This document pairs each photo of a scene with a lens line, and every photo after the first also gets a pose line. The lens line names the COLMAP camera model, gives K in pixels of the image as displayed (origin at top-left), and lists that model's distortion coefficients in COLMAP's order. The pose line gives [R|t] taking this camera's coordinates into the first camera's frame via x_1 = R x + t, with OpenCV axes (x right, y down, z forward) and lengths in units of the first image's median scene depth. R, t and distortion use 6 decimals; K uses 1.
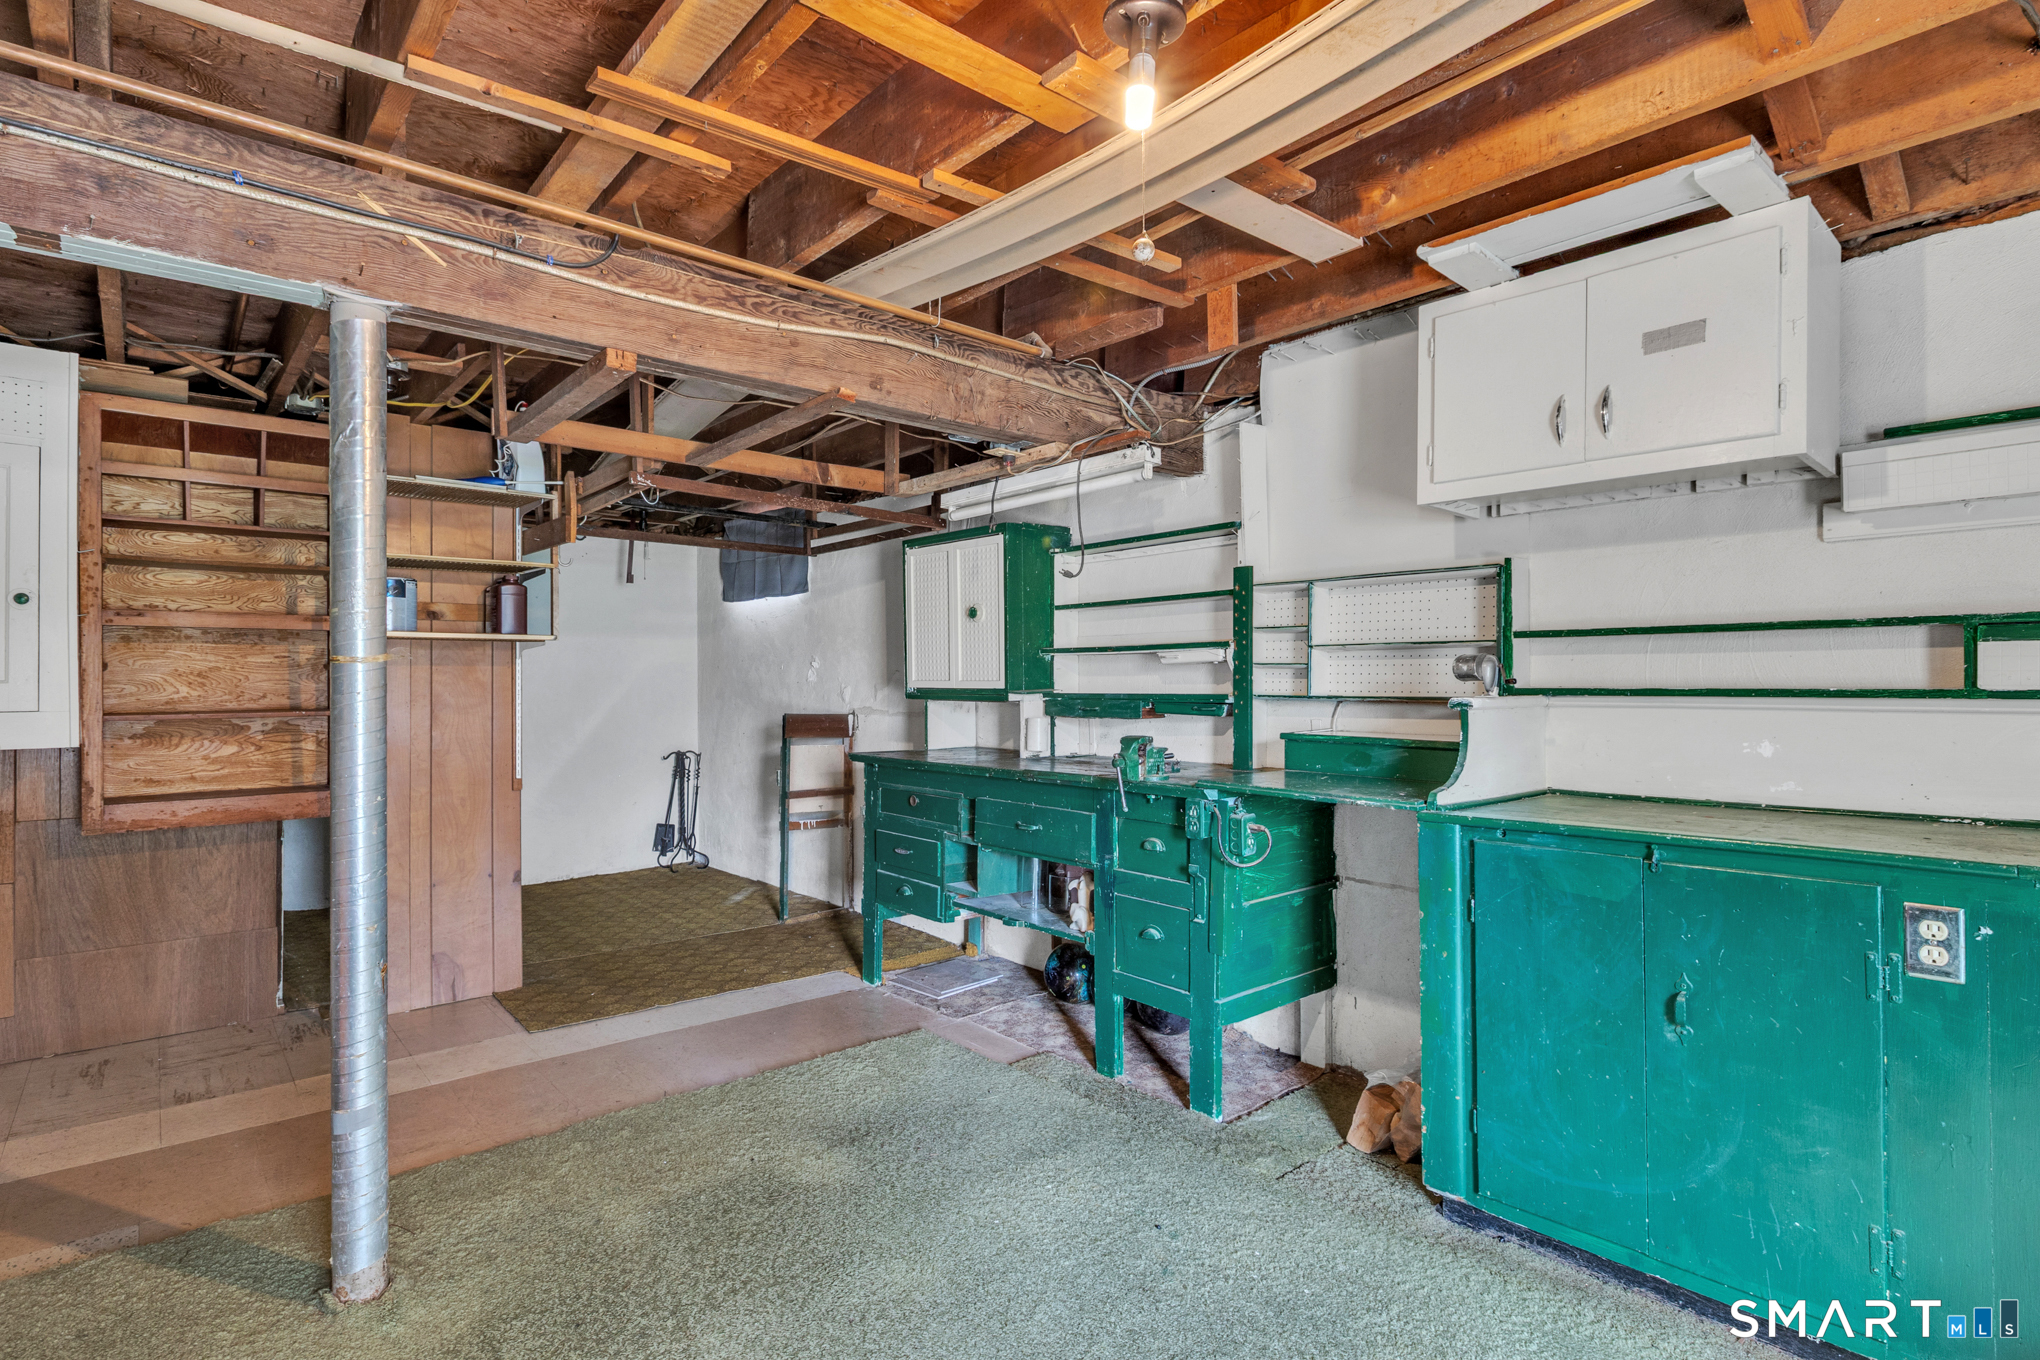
lens RADIAL K [[991.1, 0, 1031.9], [0, 991.1, 678.9], [0, 0, 1]] dist [-0.001473, -0.000081]
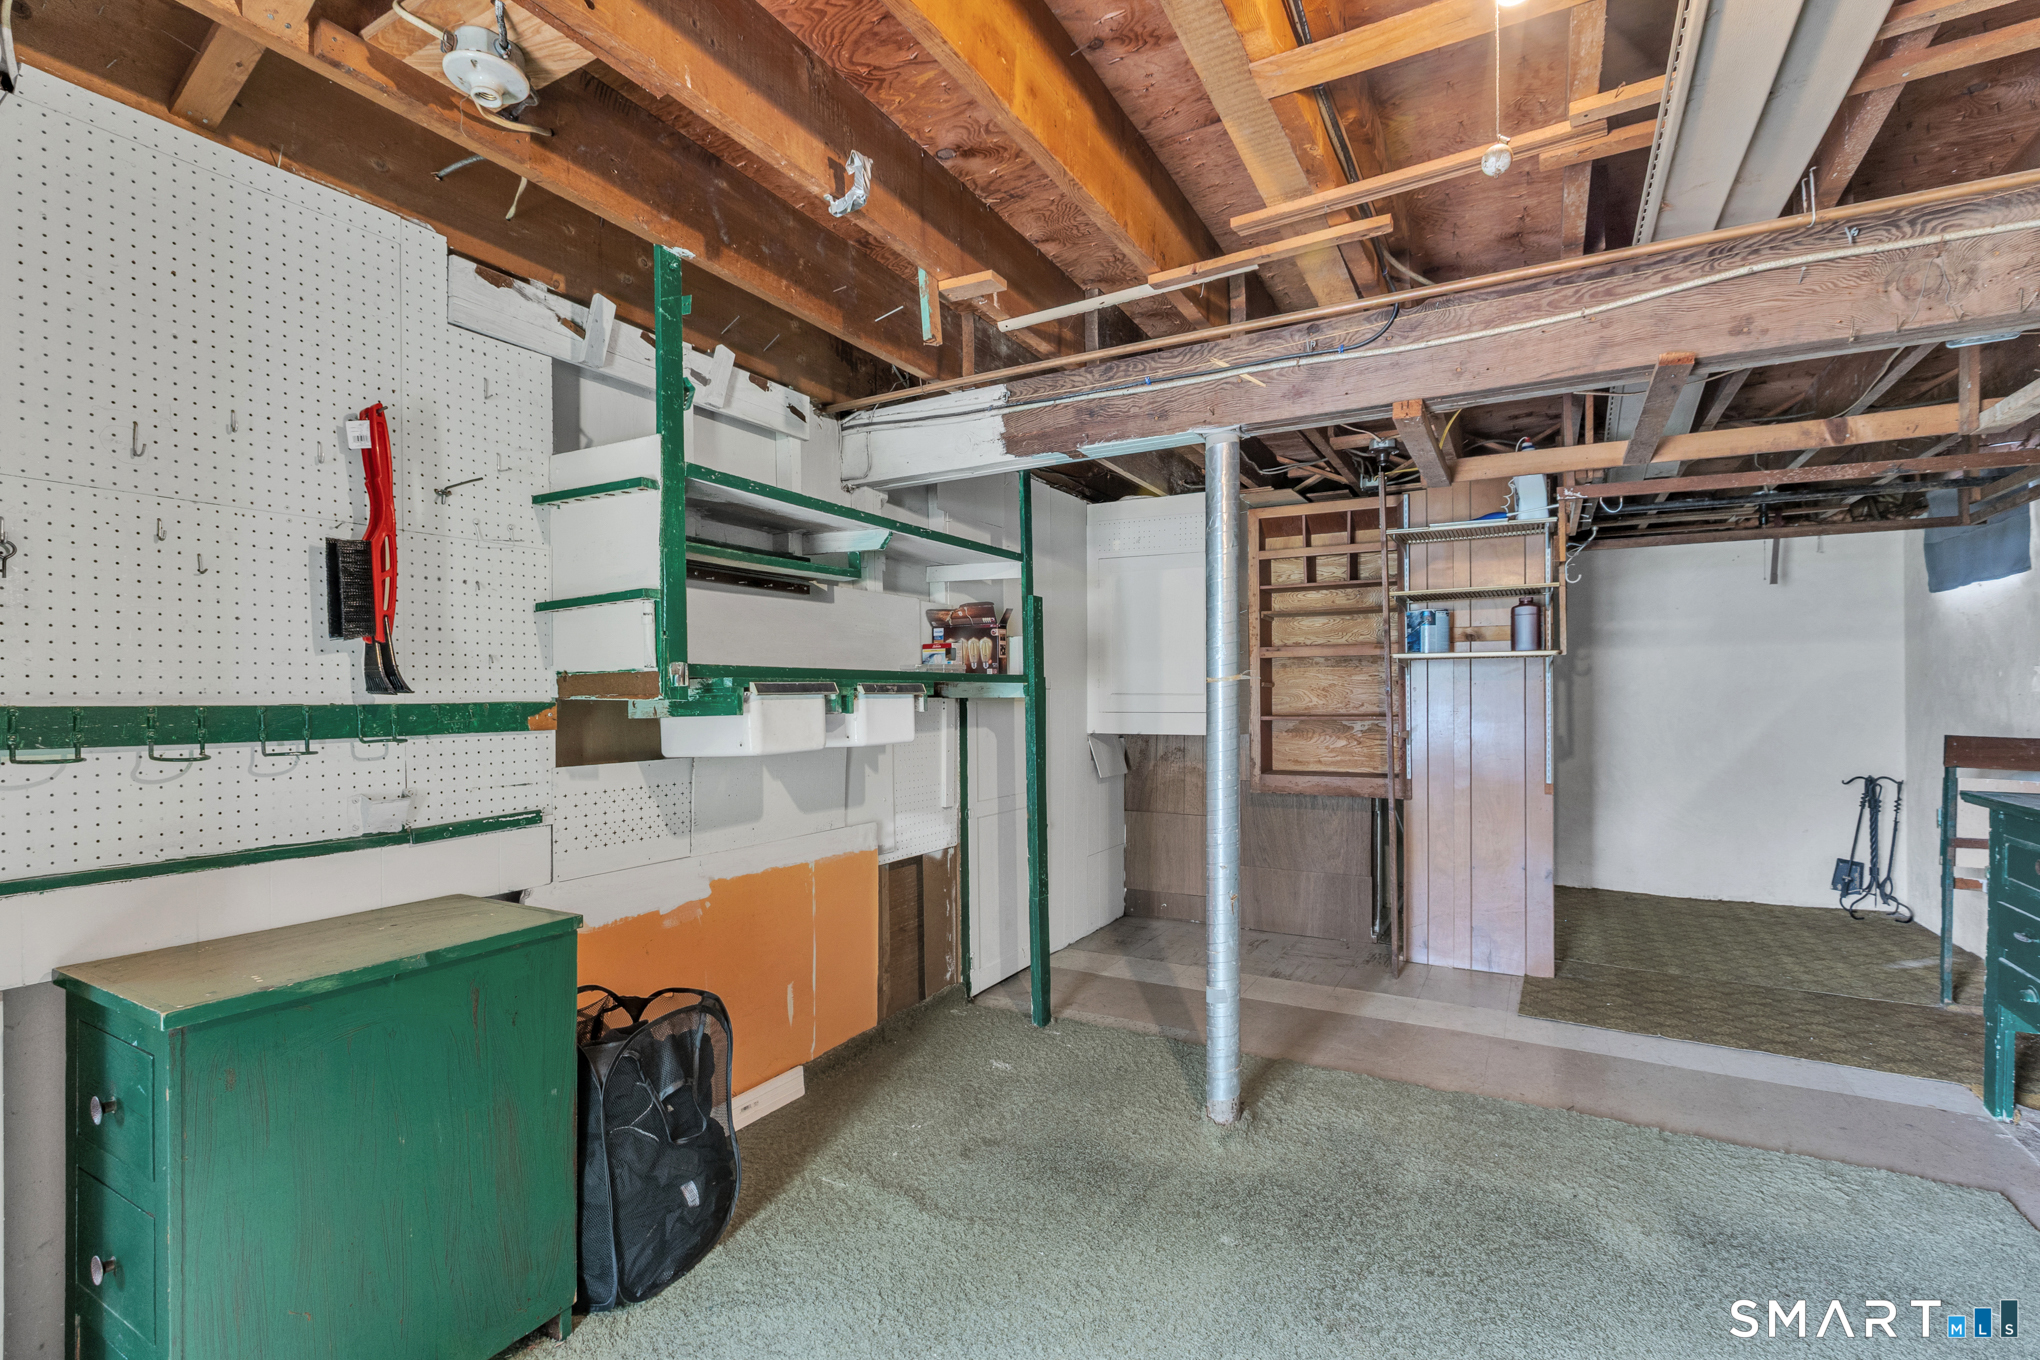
lens RADIAL K [[918.3, 0, 1036.1], [0, 918.3, 689.9], [0, 0, 1]] dist [-0.004965, 0.000604]
pose [[0.355015, -0.005082, -0.934847, 0.247727], [0.003987, 0.999984, -0.003923, 0.000247], [0.934852, -0.002334, 0.355030, 0.141126]]
